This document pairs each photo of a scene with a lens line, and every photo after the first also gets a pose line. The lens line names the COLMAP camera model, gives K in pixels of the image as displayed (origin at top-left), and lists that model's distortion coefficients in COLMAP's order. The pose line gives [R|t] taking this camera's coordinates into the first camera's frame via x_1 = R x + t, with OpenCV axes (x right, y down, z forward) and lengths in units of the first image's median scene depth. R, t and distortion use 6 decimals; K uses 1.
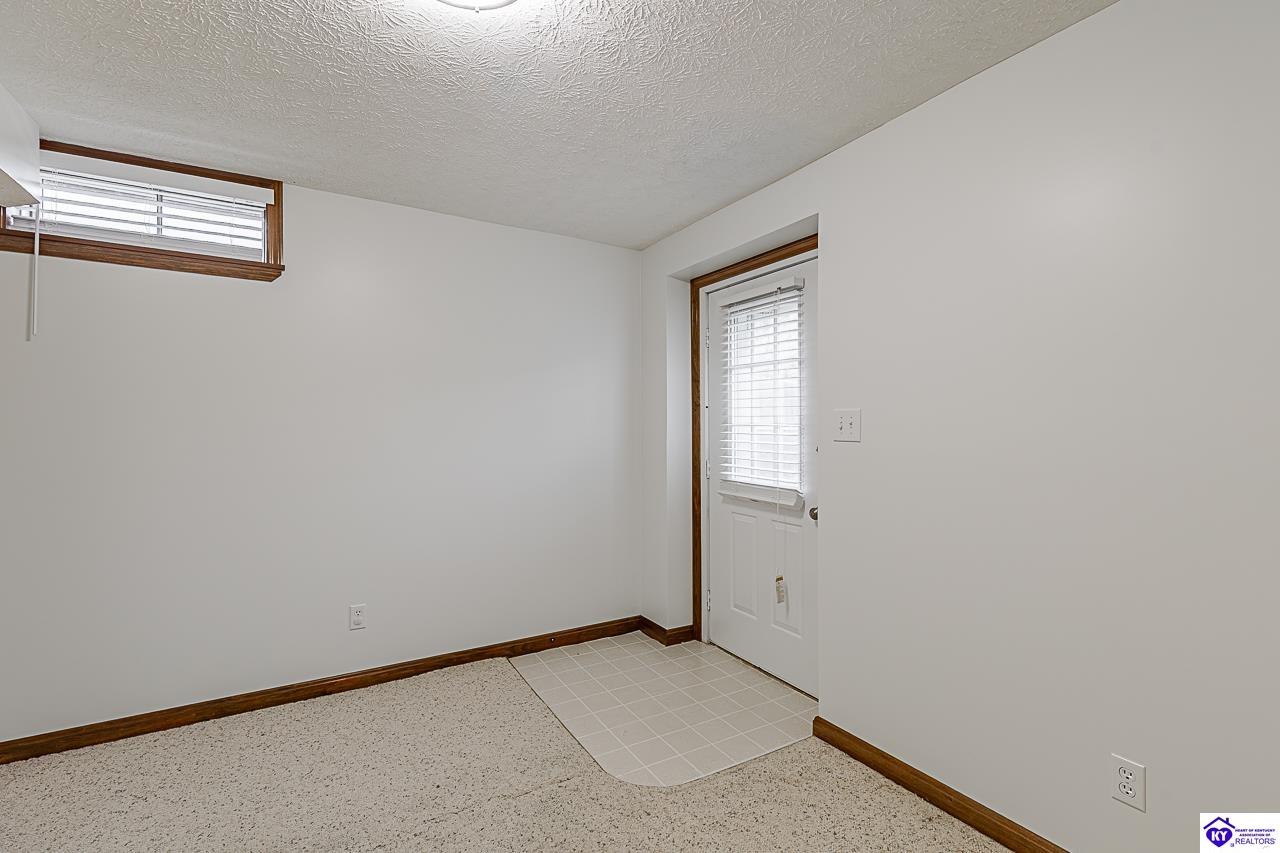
lens RADIAL K [[575.4, 0, 646.3], [0, 575.4, 421.2], [0, 0, 1]] dist [0.001736, -0.000331]
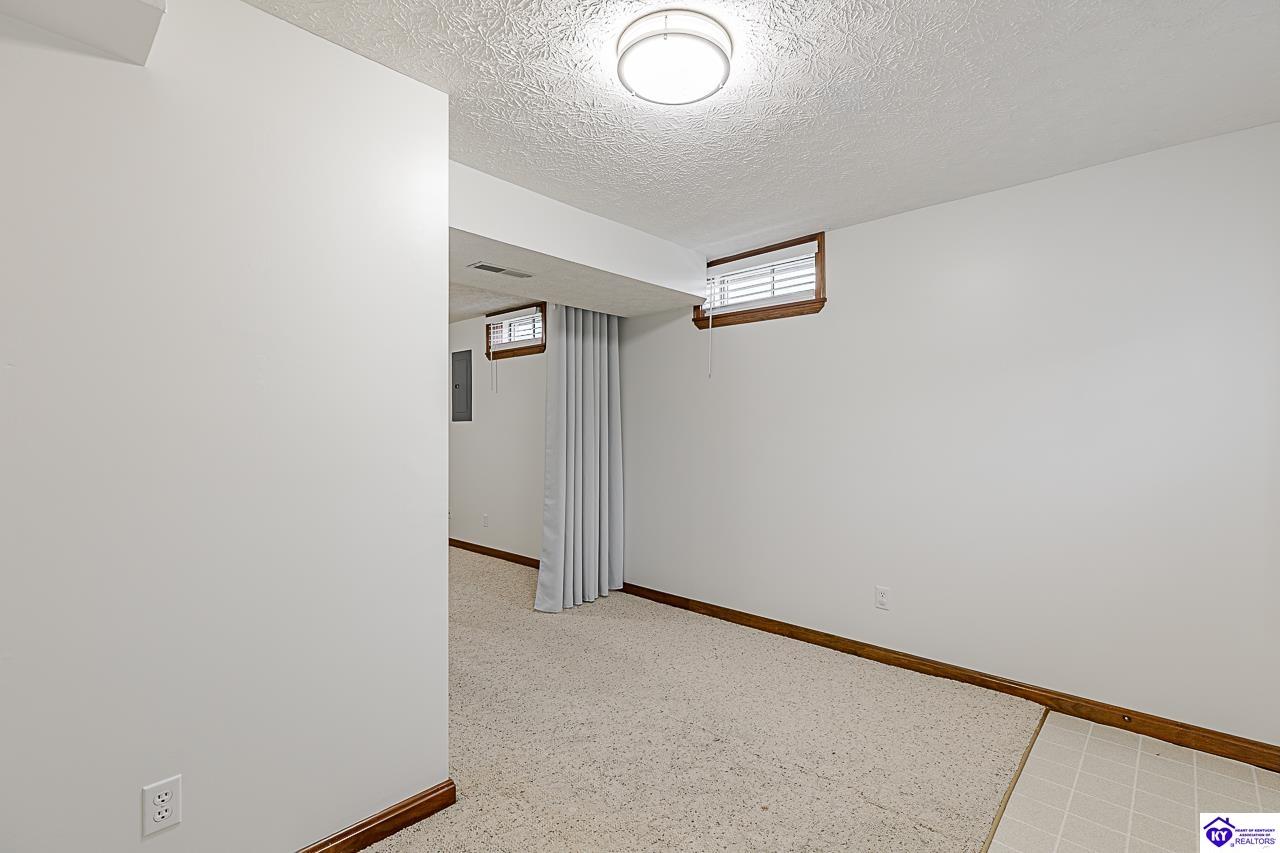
lens RADIAL K [[575.4, 0, 648.5], [0, 575.4, 423.4], [0, 0, 1]] dist [0.001736, -0.000331]
pose [[0.280602, -0.008399, -0.959787, 0.445834], [0.012792, 0.999906, -0.005010, 0.003853], [0.959739, -0.010872, 0.280683, 0.266525]]
